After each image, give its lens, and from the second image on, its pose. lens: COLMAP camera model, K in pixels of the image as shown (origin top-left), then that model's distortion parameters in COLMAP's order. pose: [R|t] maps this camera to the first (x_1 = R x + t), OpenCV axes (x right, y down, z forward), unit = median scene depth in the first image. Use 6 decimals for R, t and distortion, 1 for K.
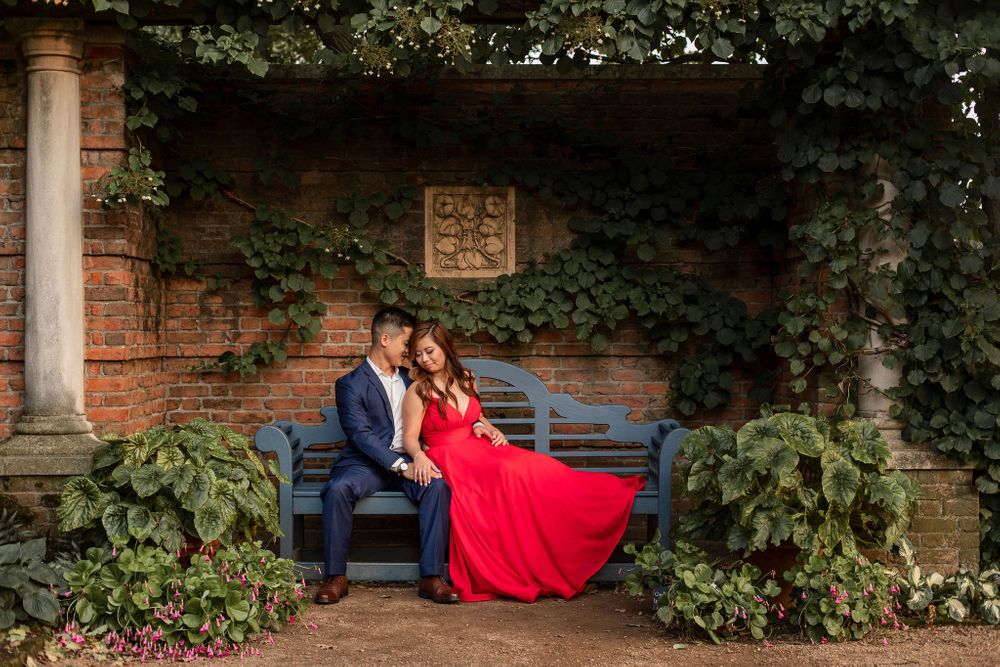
lens RADIAL K [[1455.0, 0, 500.0], [0, 1455.0, 333.5], [0, 0, 1]] dist [-0.050950, -0.012426]
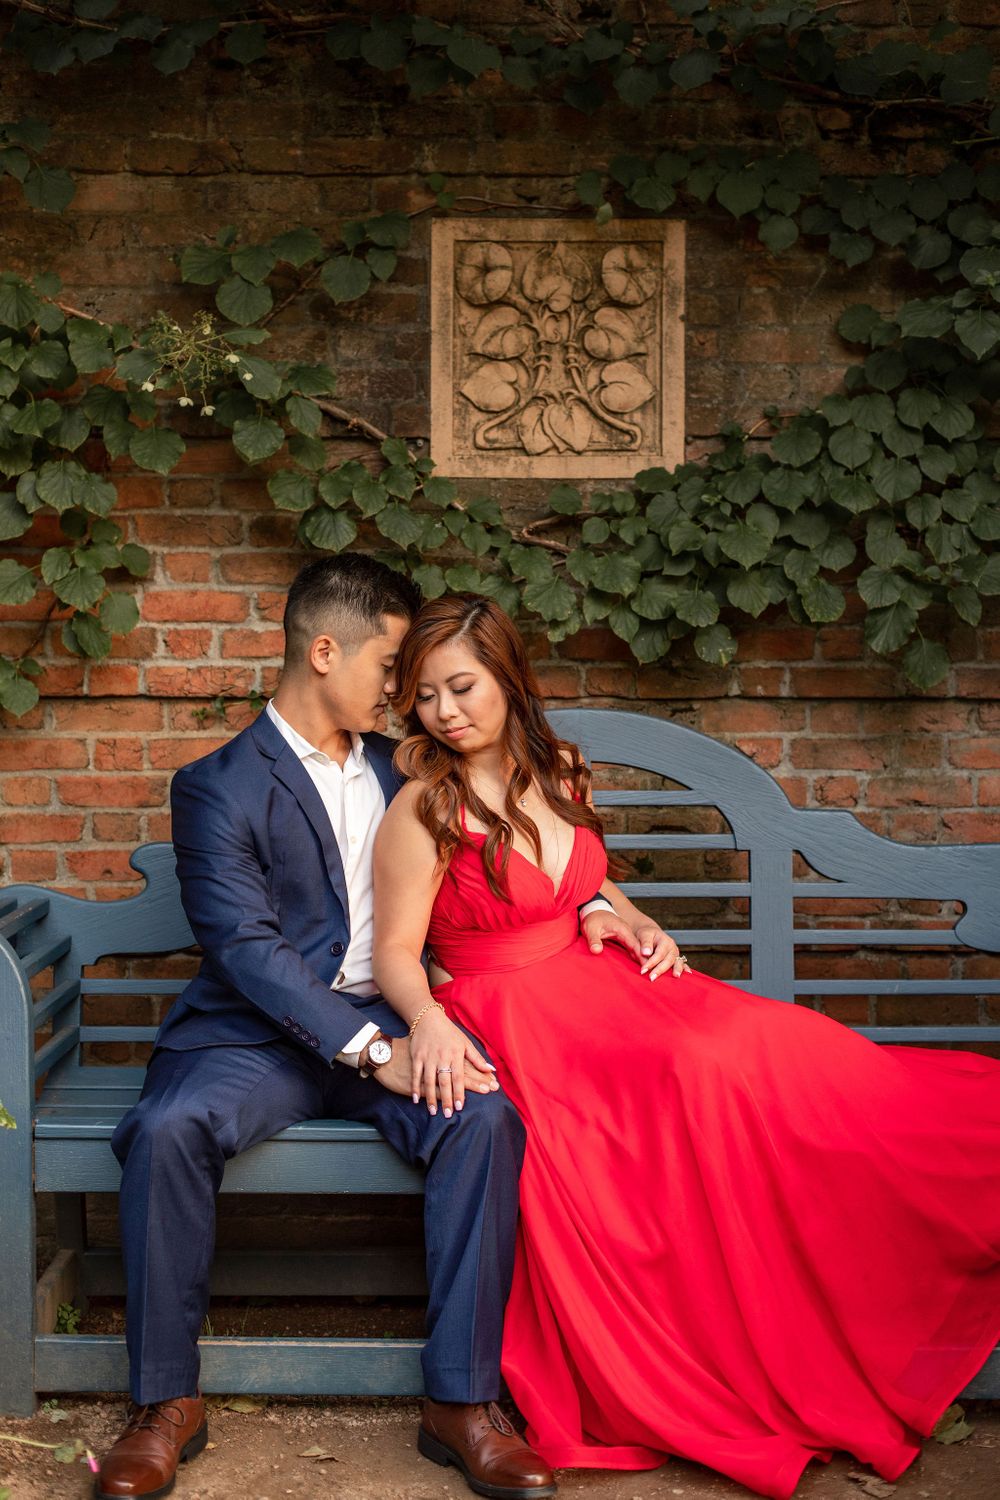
lens RADIAL K [[2977.0, 0, 500.0], [0, 2977.0, 750.0], [0, 0, 1]] dist [0.011286, -0.213803]
pose [[0.999852, 0.005609, -0.016236, -0.023077], [-0.004982, 0.999250, 0.038398, 0.000245], [0.016440, -0.038311, 0.999131, 0.278496]]
